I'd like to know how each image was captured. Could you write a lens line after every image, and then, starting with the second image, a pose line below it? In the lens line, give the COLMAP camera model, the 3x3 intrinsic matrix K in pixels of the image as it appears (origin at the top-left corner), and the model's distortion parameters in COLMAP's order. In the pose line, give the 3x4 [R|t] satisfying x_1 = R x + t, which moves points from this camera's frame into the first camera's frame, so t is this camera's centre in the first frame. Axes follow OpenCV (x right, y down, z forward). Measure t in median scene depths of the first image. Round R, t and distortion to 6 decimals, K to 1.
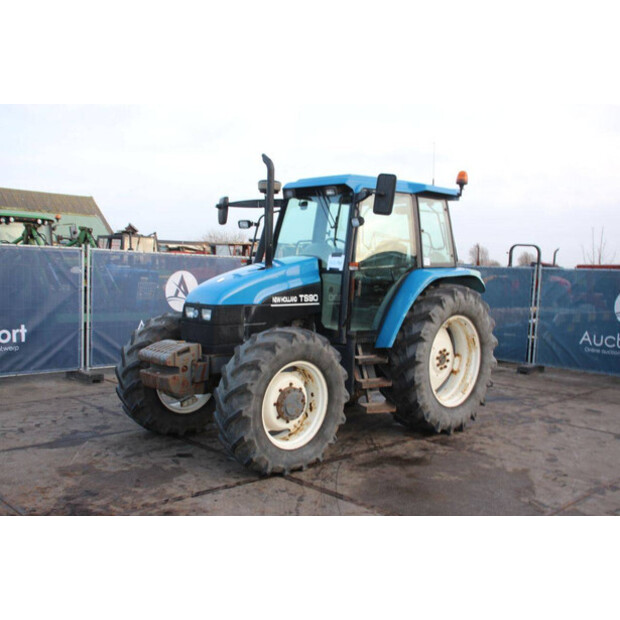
lens RADIAL K [[656.4, 0, 309.3], [0, 656.4, 310.7], [0, 0, 1]] dist [-0.035949, 0.000000]
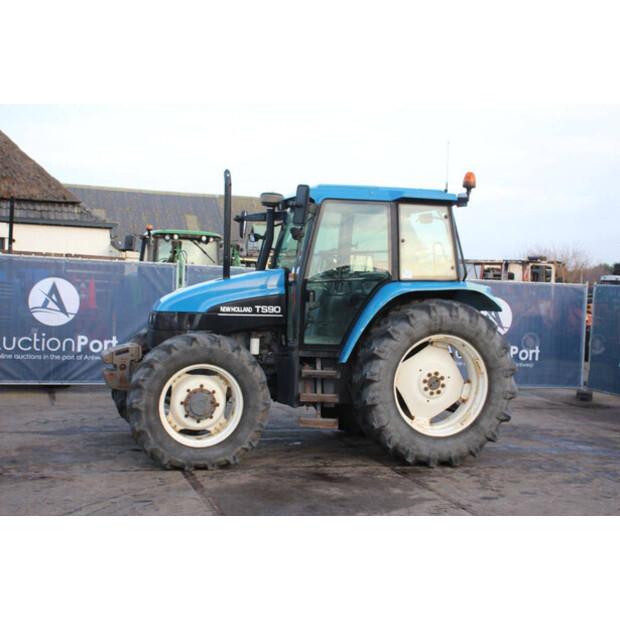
lens RADIAL K [[872.3, 0, 307.7], [0, 872.3, 315.3], [0, 0, 1]] dist [0.102613, 0.000000]
pose [[0.889425, 0.021091, -0.456594, 0.665088], [-0.041774, 0.998505, -0.035250, 0.034537], [0.455168, 0.050426, 0.888977, -0.163880]]
